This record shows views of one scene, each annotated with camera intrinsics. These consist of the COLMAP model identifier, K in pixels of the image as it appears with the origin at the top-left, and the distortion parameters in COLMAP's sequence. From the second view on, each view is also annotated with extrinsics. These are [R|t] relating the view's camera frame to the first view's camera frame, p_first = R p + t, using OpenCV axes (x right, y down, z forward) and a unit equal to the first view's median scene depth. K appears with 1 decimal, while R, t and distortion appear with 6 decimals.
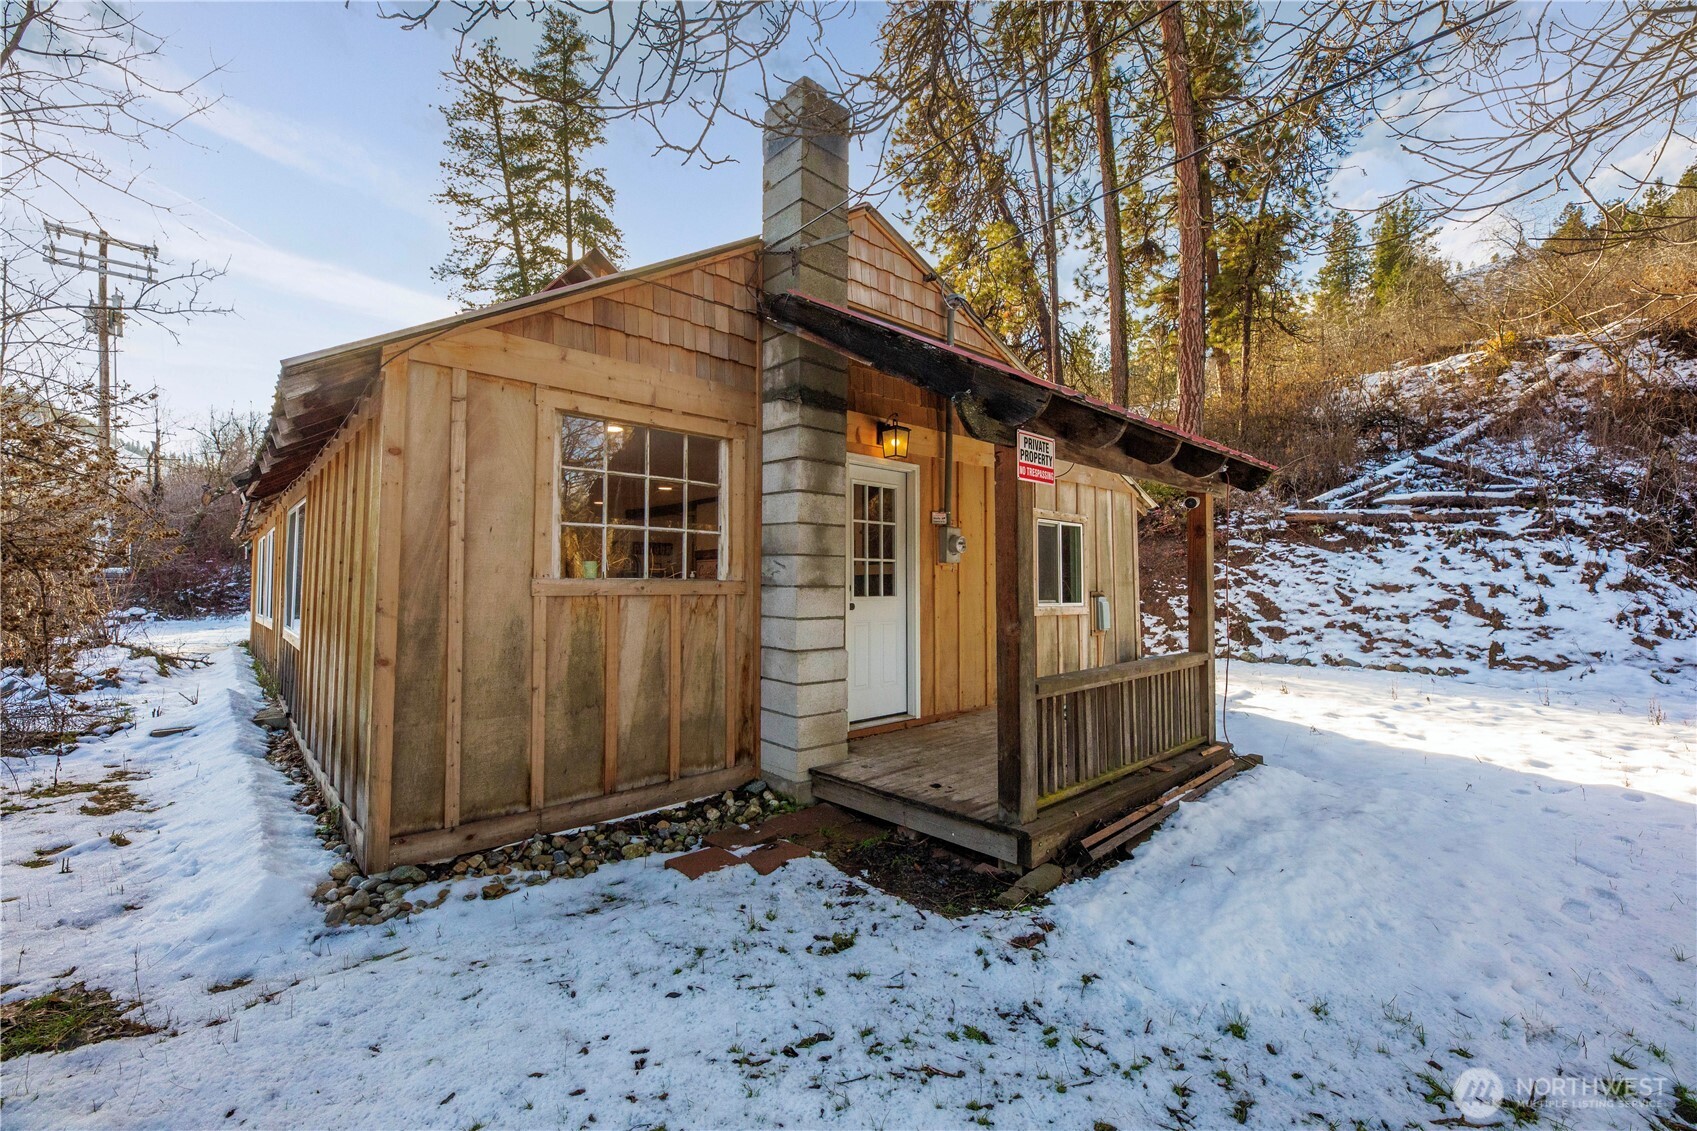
lens RADIAL K [[688.2, 0, 846.8], [0, 688.2, 559.3], [0, 0, 1]] dist [-0.000682, -0.000172]
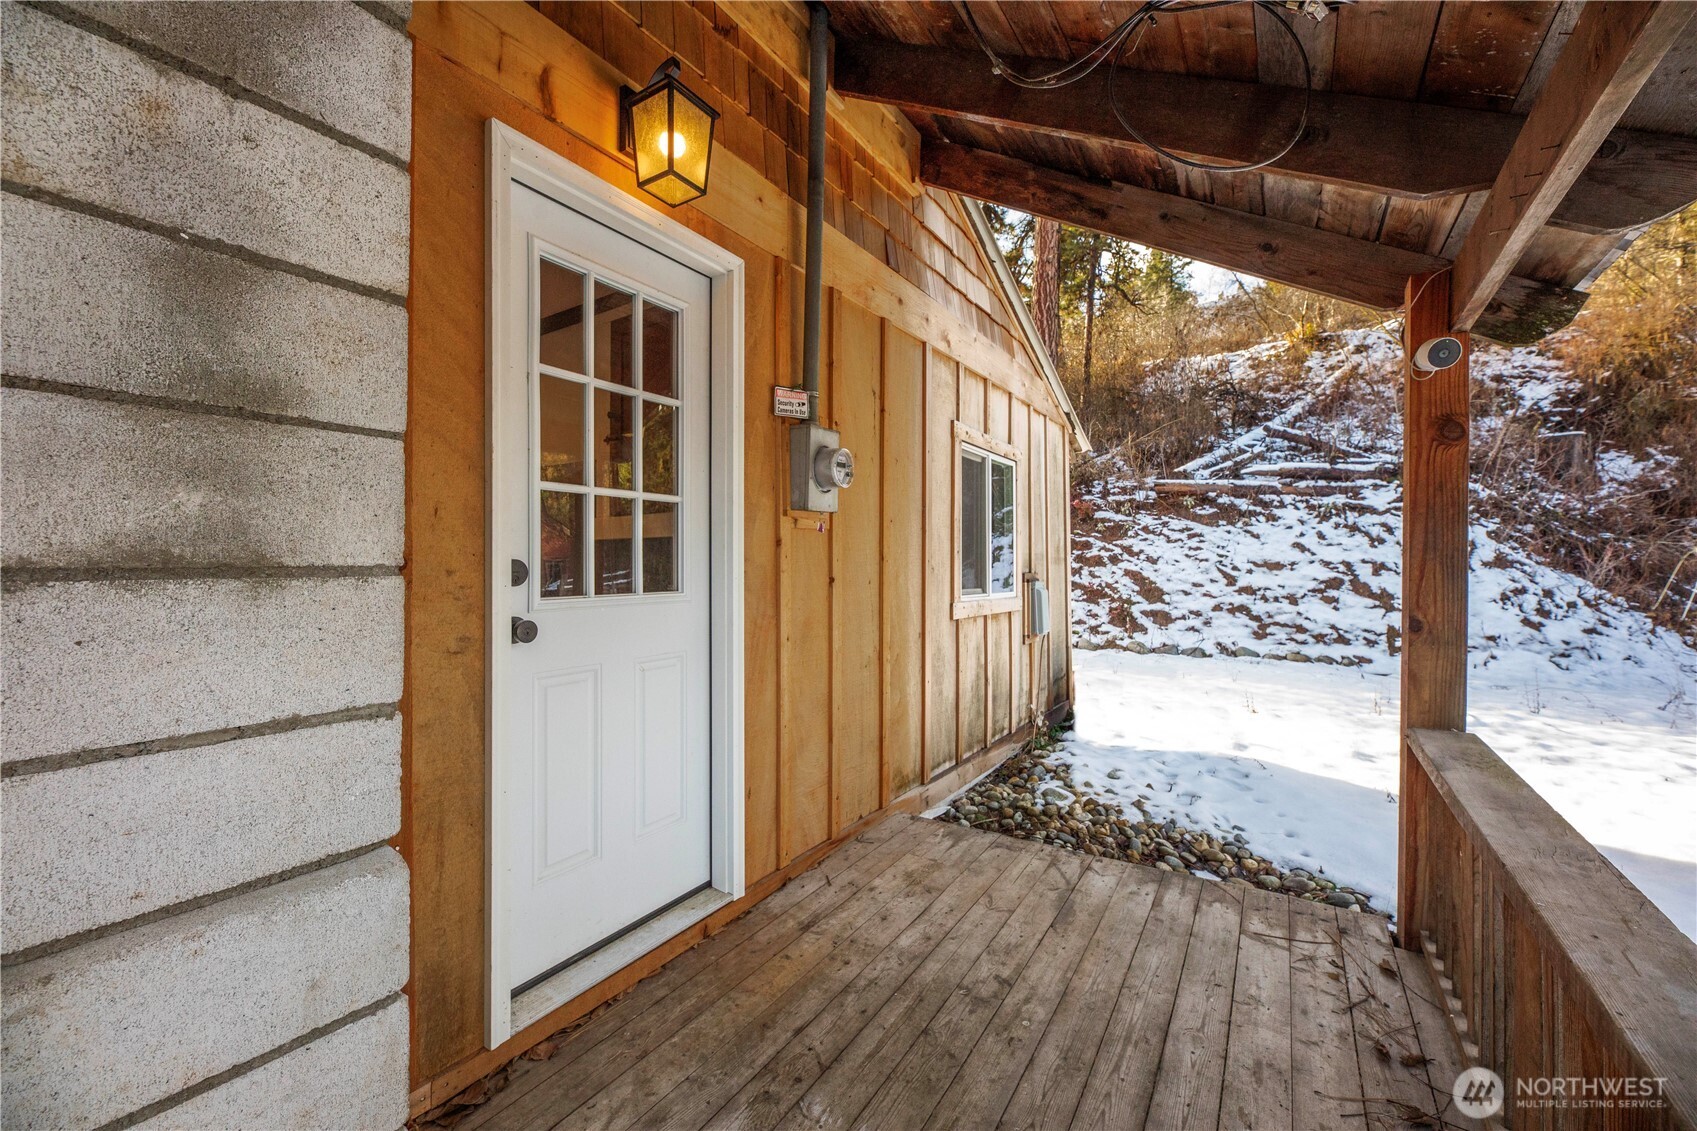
lens RADIAL K [[702.6, 0, 849.8], [0, 702.6, 564.7], [0, 0, 1]] dist [0.000092, 0.000007]
pose [[0.969331, -0.000707, 0.245758, 0.027612], [-0.009408, 0.999156, 0.039985, 0.009119], [-0.245579, -0.041071, 0.968506, 0.249036]]
